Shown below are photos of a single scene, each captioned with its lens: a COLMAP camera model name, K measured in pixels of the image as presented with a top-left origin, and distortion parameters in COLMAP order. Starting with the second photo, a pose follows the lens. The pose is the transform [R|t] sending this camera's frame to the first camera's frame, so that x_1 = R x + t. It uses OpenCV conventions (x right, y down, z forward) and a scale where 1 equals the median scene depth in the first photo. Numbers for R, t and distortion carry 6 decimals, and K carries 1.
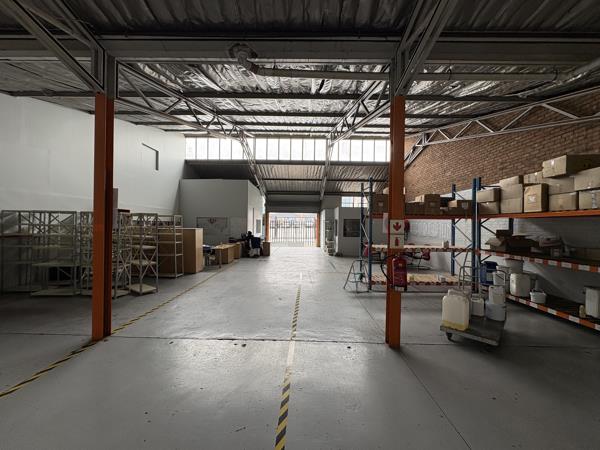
lens RADIAL K [[238.1, 0, 301.8], [0, 238.1, 226.4], [0, 0, 1]] dist [0.003580, 0.000159]
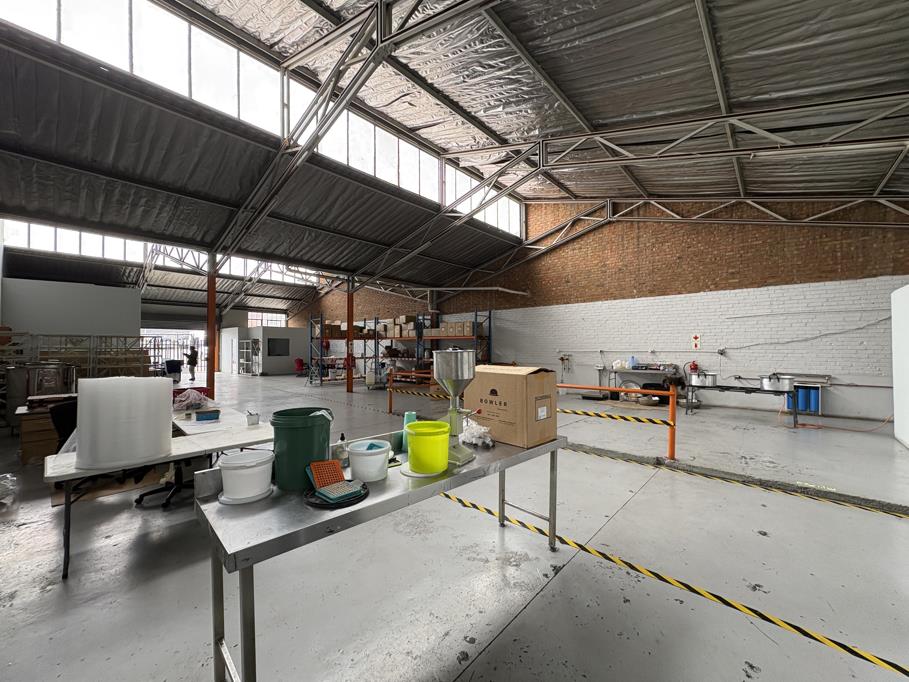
lens RADIAL K [[360.7, 0, 454.8], [0, 360.7, 342.6], [0, 0, 1]] dist [0.003580, 0.000159]
pose [[0.659575, -0.008897, 0.751586, -0.926706], [0.015798, 0.999873, -0.002029, 0.004228], [-0.751473, 0.013212, 0.659632, -1.241515]]
